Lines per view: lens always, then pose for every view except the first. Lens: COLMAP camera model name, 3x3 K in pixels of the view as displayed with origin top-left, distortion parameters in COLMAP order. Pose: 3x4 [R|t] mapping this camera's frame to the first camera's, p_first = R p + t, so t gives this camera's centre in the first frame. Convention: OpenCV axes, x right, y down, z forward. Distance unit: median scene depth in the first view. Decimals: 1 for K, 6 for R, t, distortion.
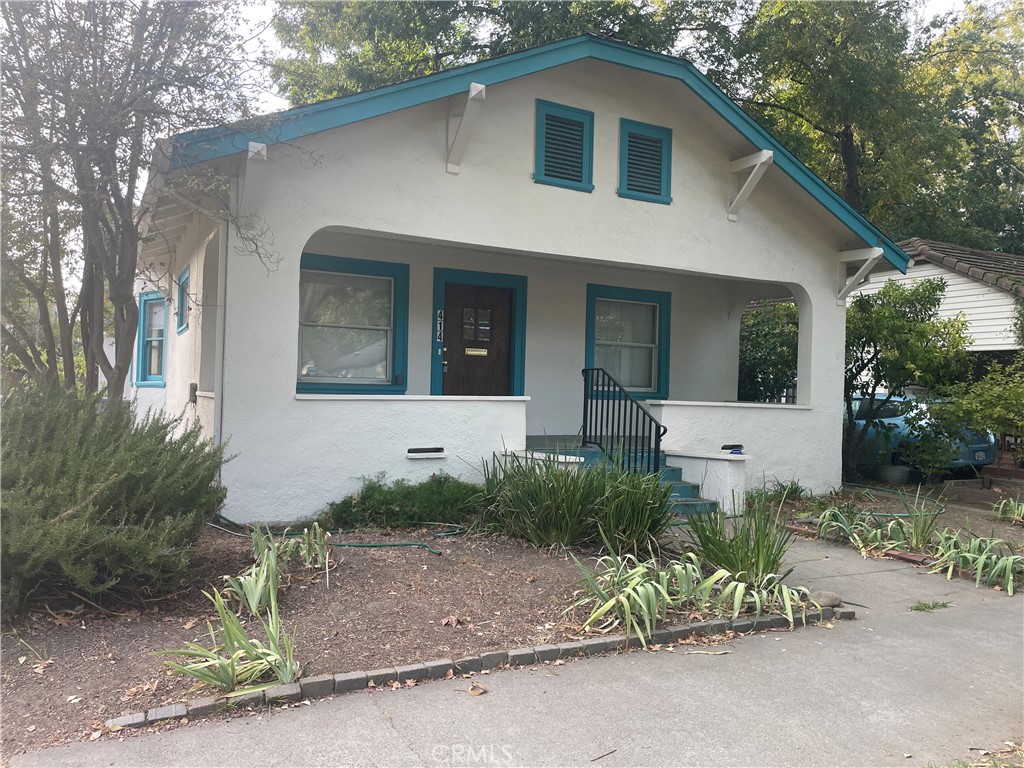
lens RADIAL K [[762.2, 0, 514.6], [0, 762.2, 379.9], [0, 0, 1]] dist [0.068835, -0.087955]
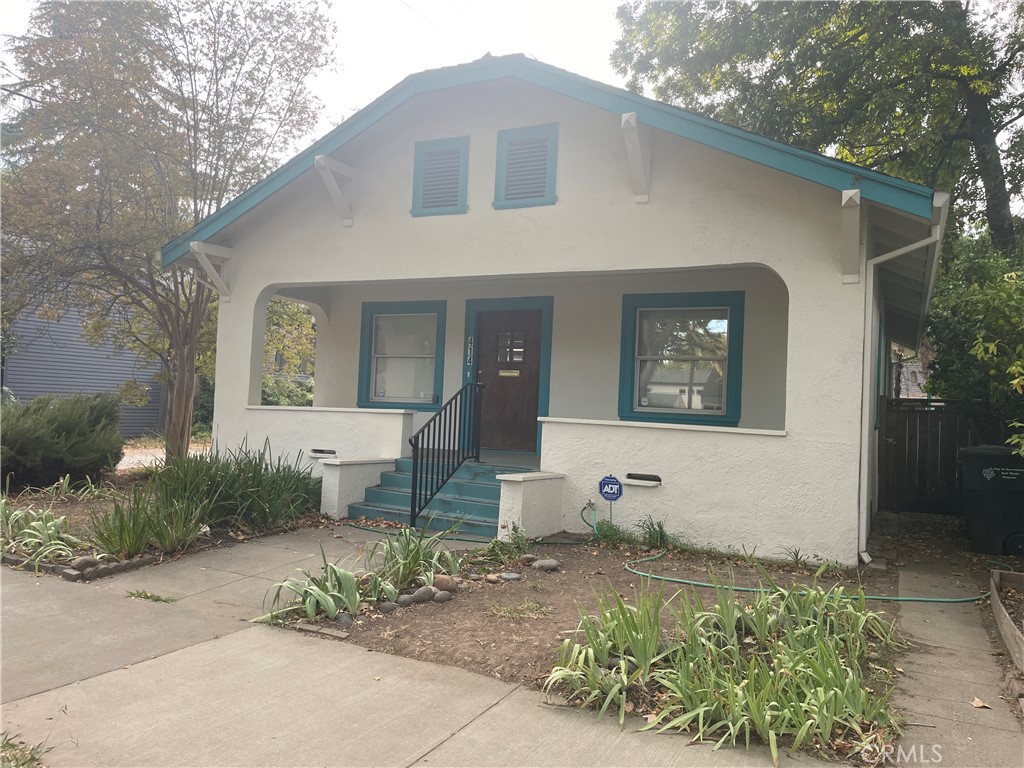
lens RADIAL K [[762.2, 0, 514.6], [0, 762.2, 379.9], [0, 0, 1]] dist [0.068835, -0.087955]
pose [[0.592843, -0.032267, -0.804671, 0.850997], [-0.015942, 0.998531, -0.051786, 0.028526], [0.805160, 0.043529, 0.591458, 0.402695]]
